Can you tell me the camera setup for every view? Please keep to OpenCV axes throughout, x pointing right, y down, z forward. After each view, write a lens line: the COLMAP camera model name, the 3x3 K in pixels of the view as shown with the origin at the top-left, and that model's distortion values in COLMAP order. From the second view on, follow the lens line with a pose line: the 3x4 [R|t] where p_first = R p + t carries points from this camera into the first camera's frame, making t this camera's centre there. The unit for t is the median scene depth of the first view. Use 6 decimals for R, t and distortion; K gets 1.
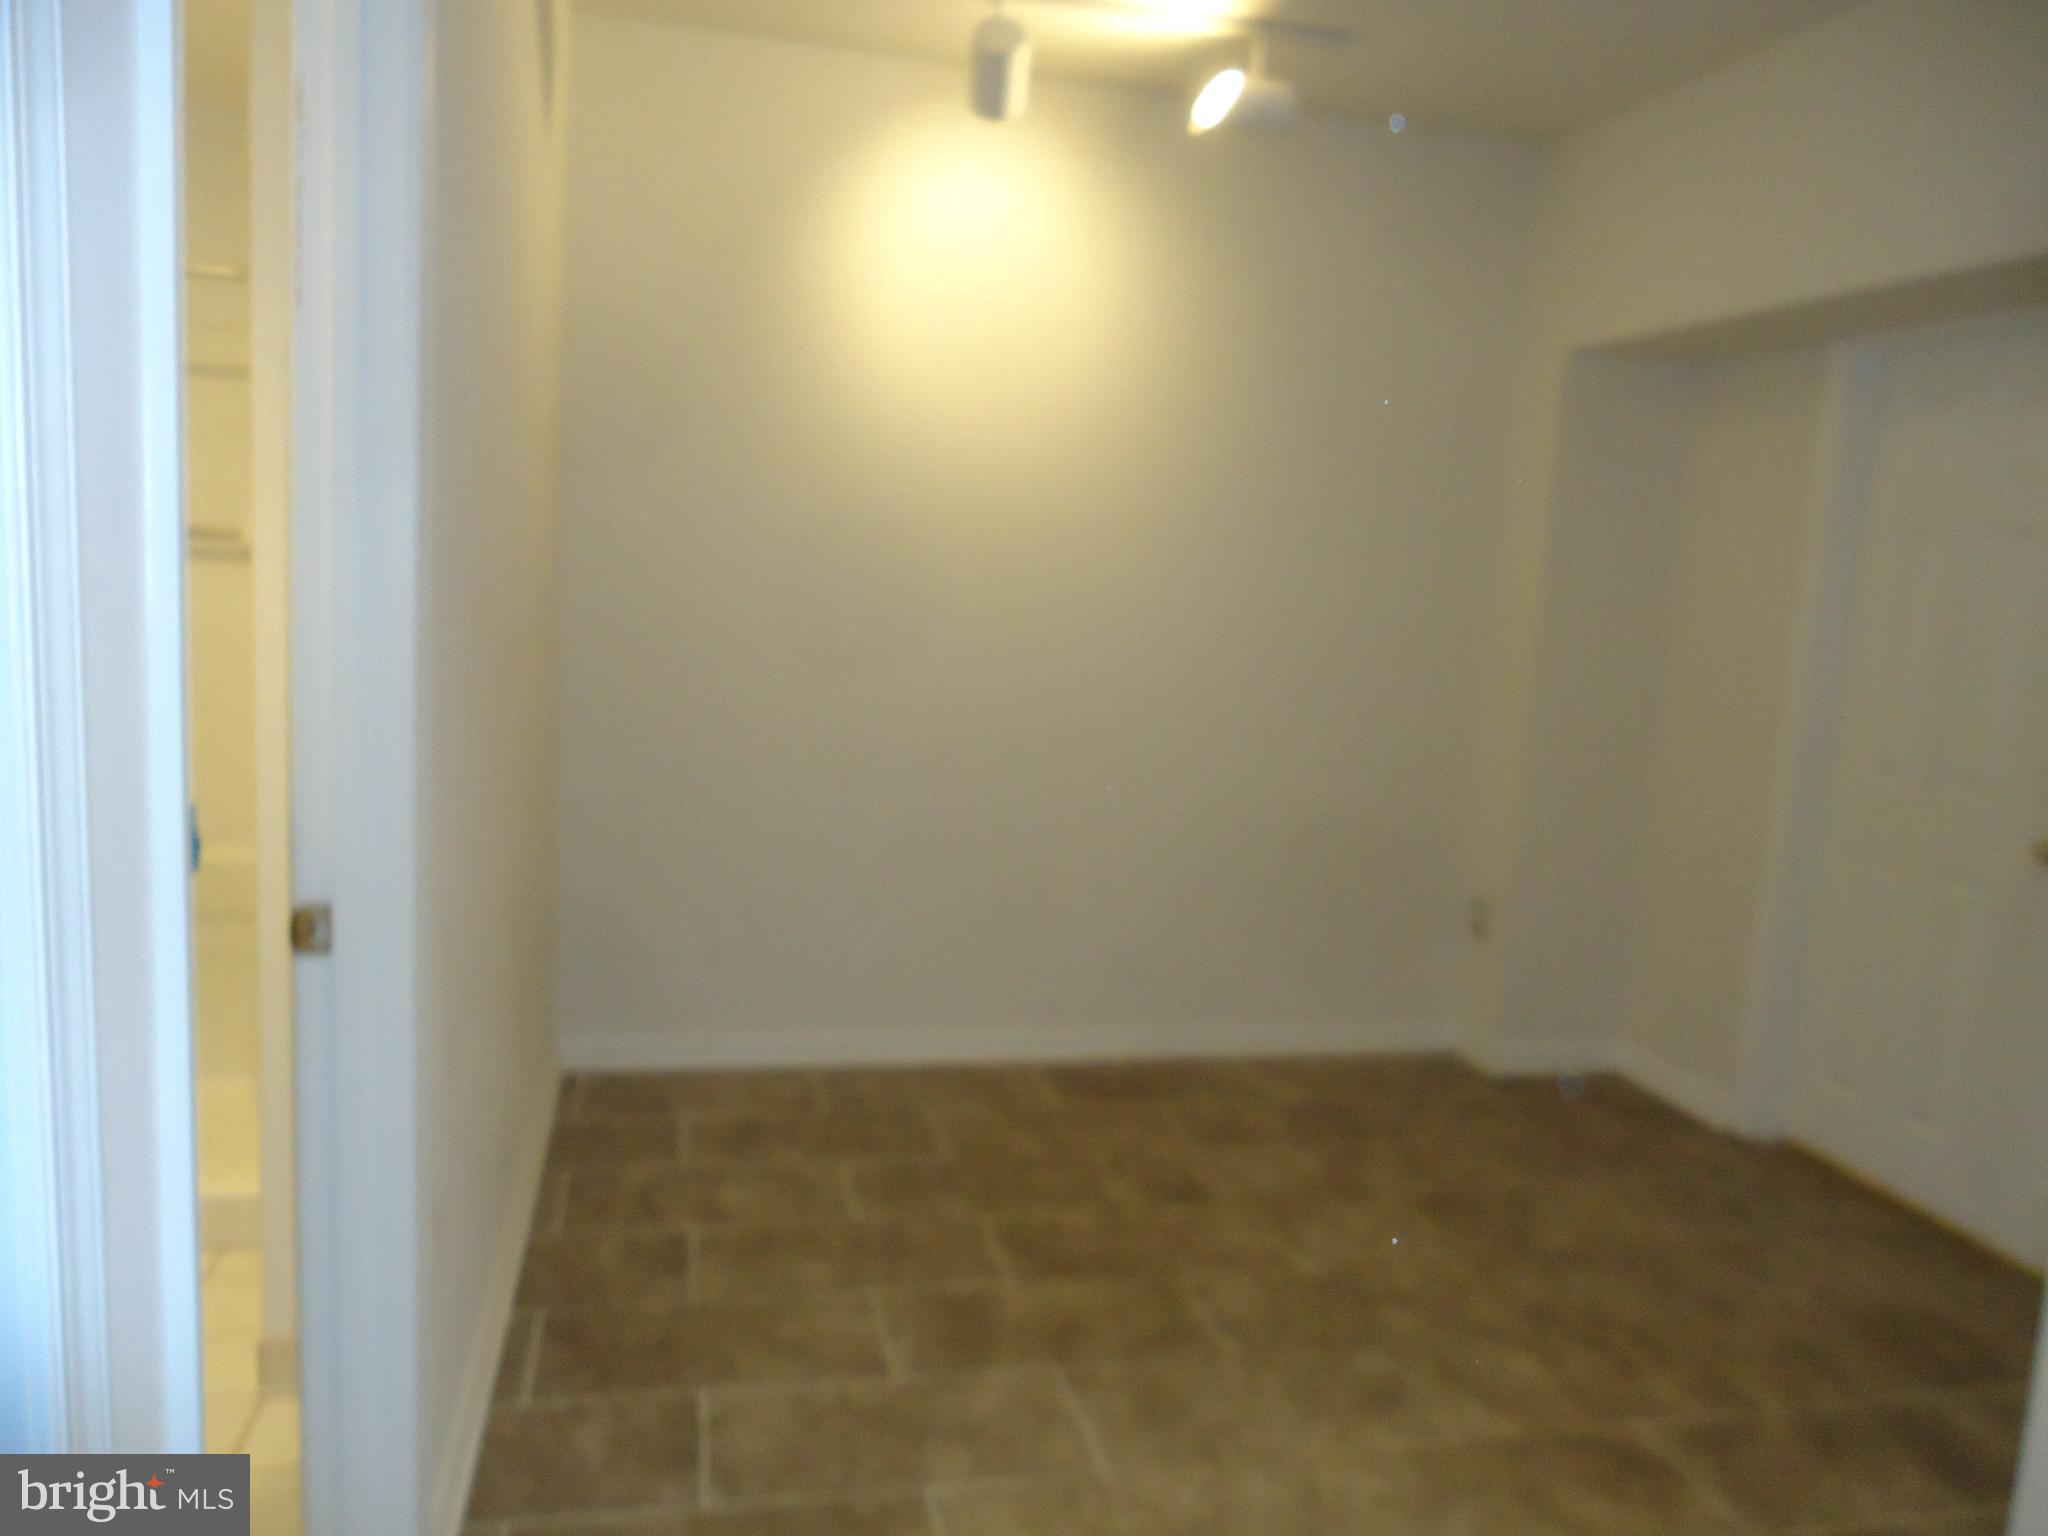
lens RADIAL K [[1503.1, 0, 1011.9], [0, 1503.1, 771.4], [0, 0, 1]] dist [-0.011346, 0.009022]
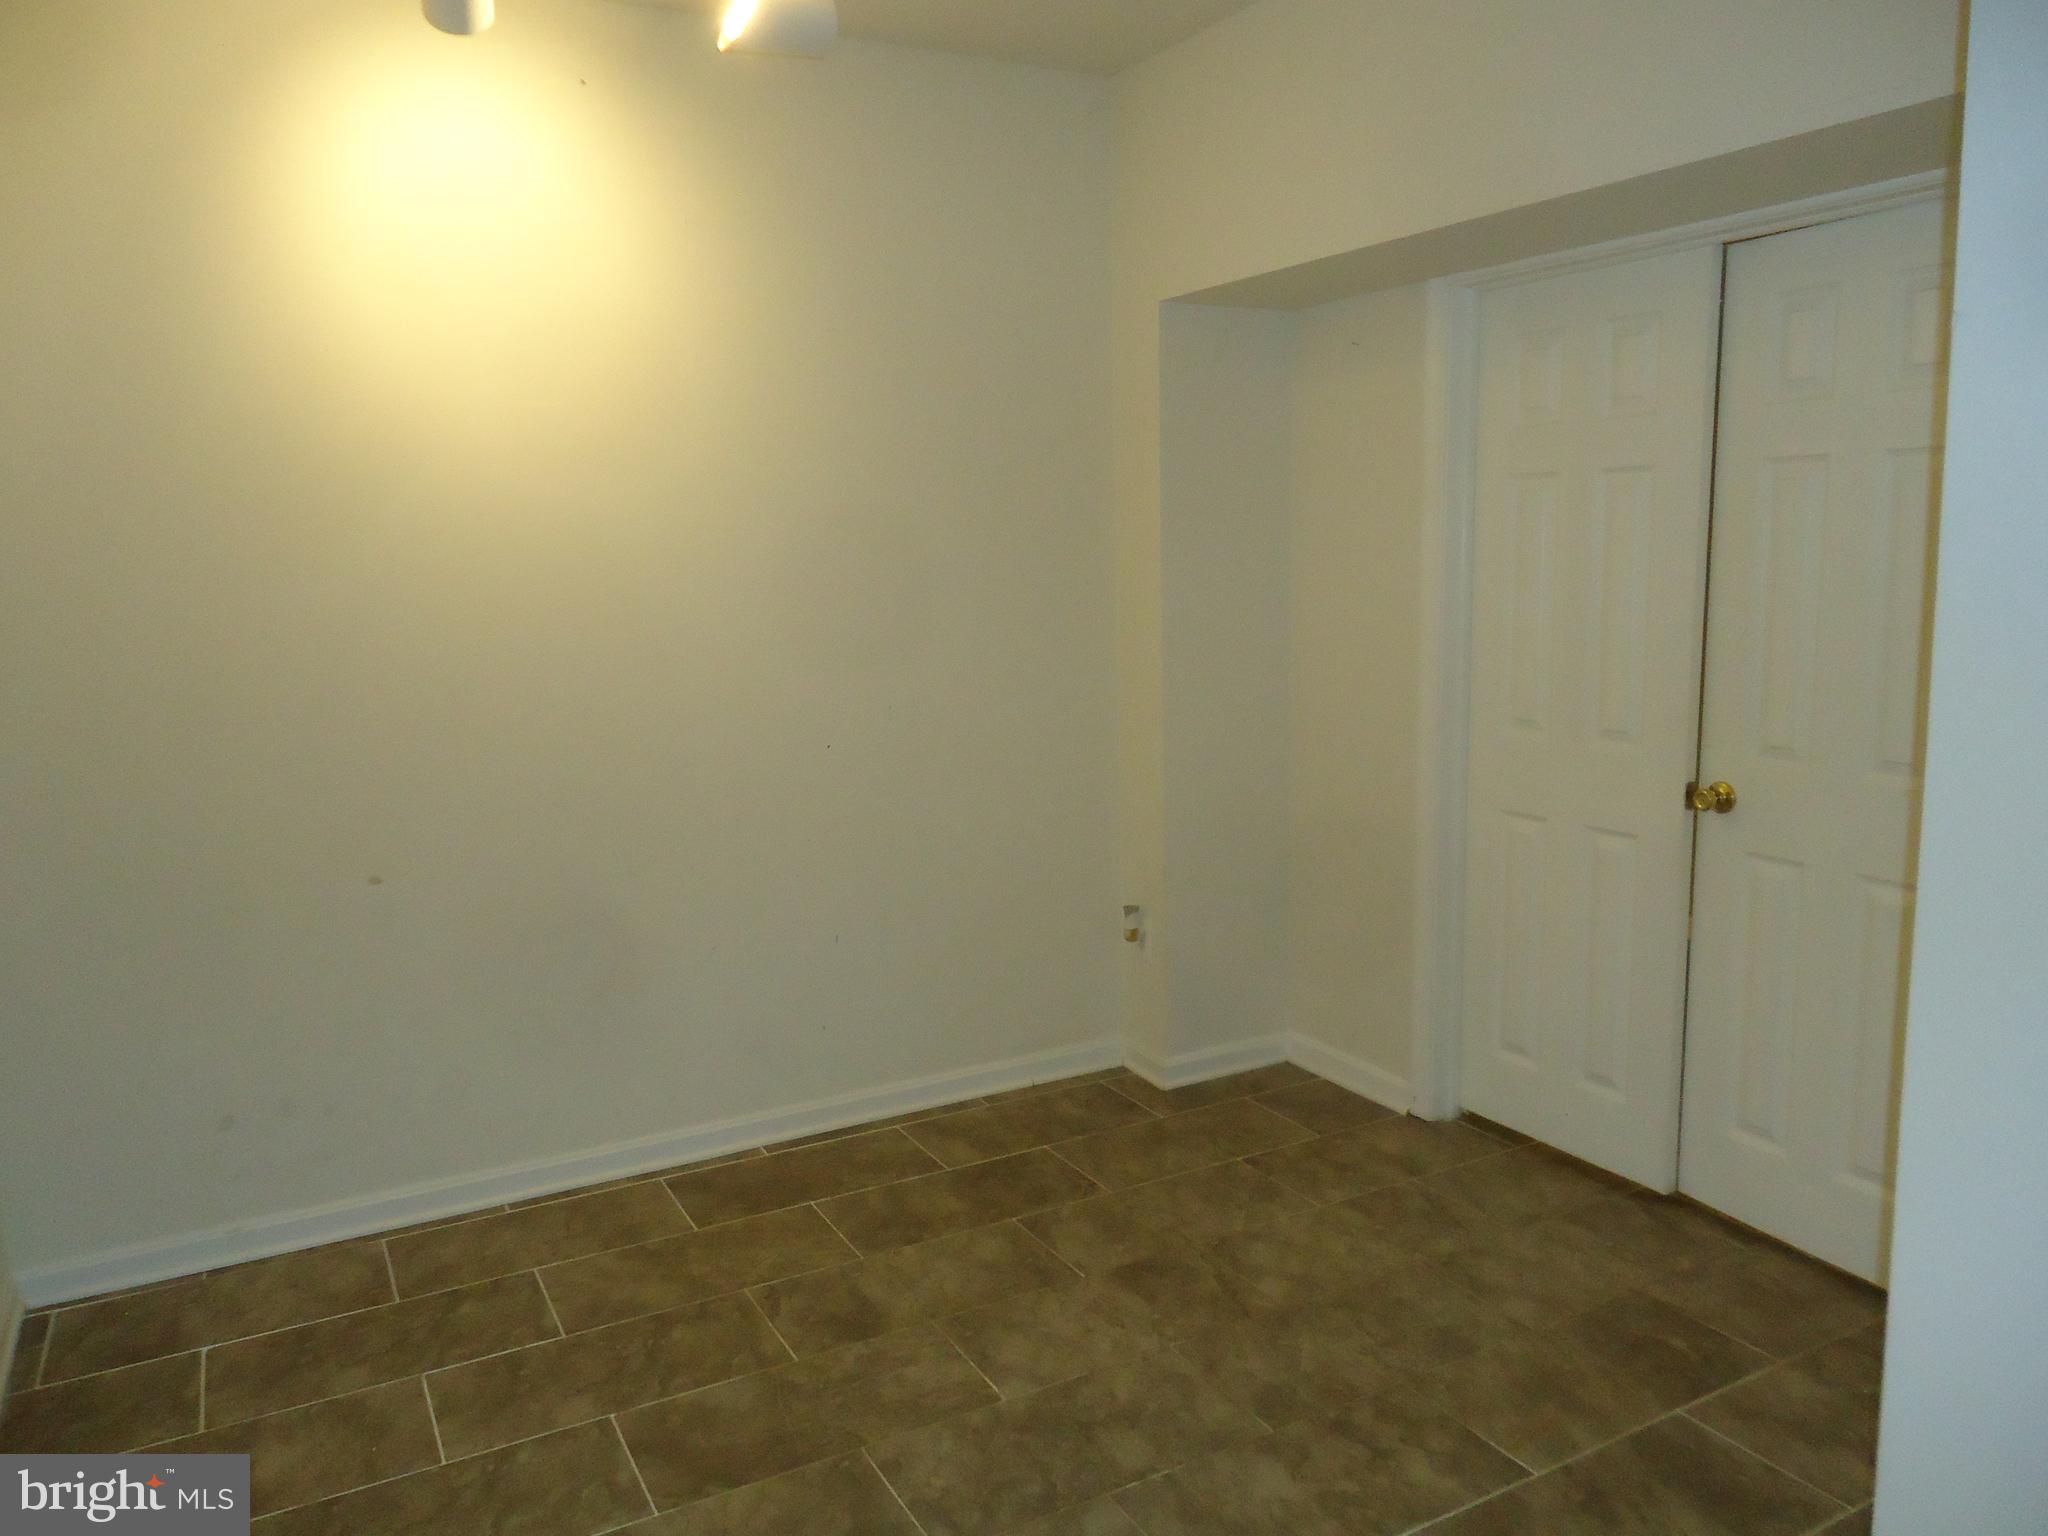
lens RADIAL K [[1503.1, 0, 1011.9], [0, 1503.1, 771.4], [0, 0, 1]] dist [-0.011346, 0.009022]
pose [[0.960774, -0.117332, 0.251291, 0.023399], [0.113595, 0.993093, 0.029378, -0.041005], [-0.253002, 0.000320, 0.967466, 0.164272]]
